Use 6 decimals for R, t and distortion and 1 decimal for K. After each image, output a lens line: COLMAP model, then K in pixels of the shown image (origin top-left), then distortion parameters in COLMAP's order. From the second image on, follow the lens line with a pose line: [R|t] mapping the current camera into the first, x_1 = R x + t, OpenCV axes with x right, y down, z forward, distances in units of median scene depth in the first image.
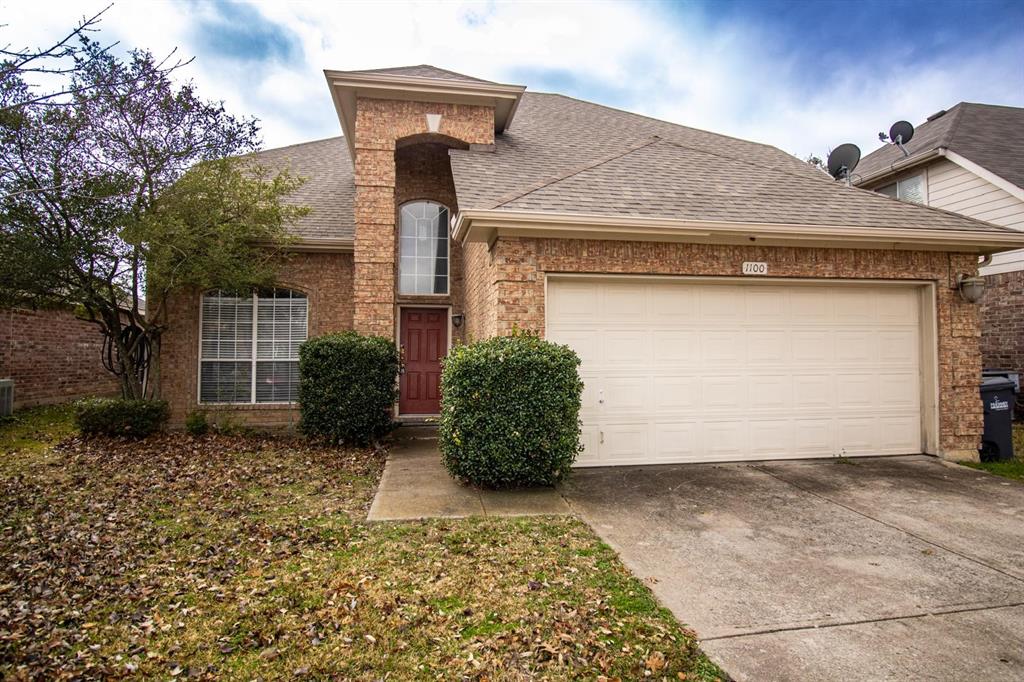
lens RADIAL K [[527.9, 0, 513.8], [0, 527.9, 330.1], [0, 0, 1]] dist [0.001264, -0.007354]
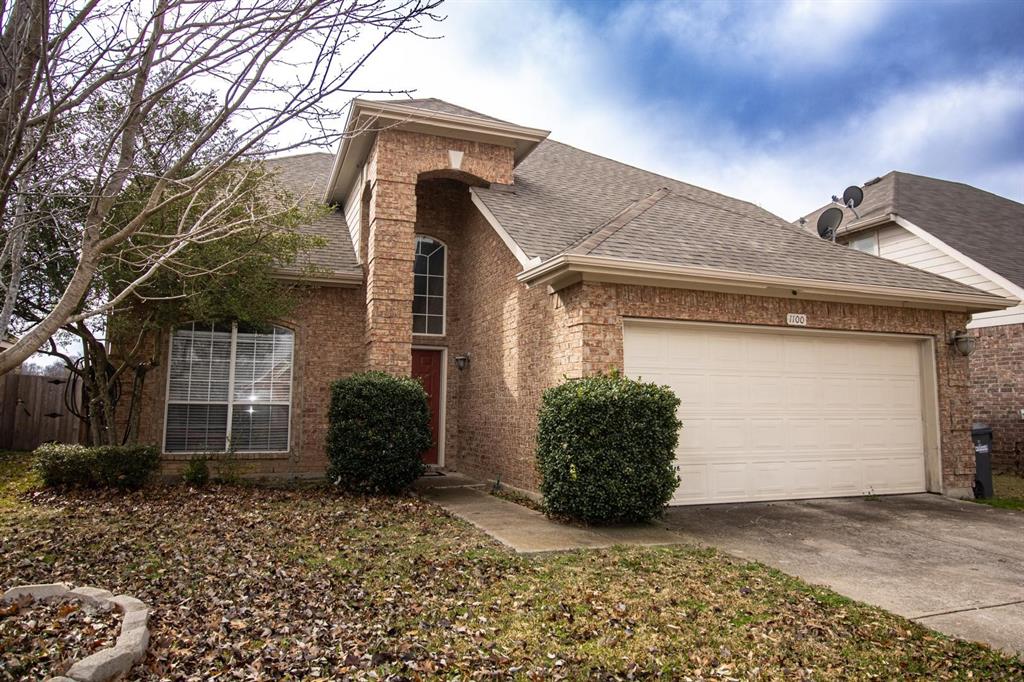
lens RADIAL K [[589.0, 0, 512.0], [0, 589.0, 341.0], [0, 0, 1]] dist [-0.000361, -0.001878]
pose [[0.985939, 0.028015, 0.164742, -0.297816], [-0.017196, 0.997623, -0.066734, 0.016961], [-0.166220, 0.062962, 0.984077, -0.089066]]
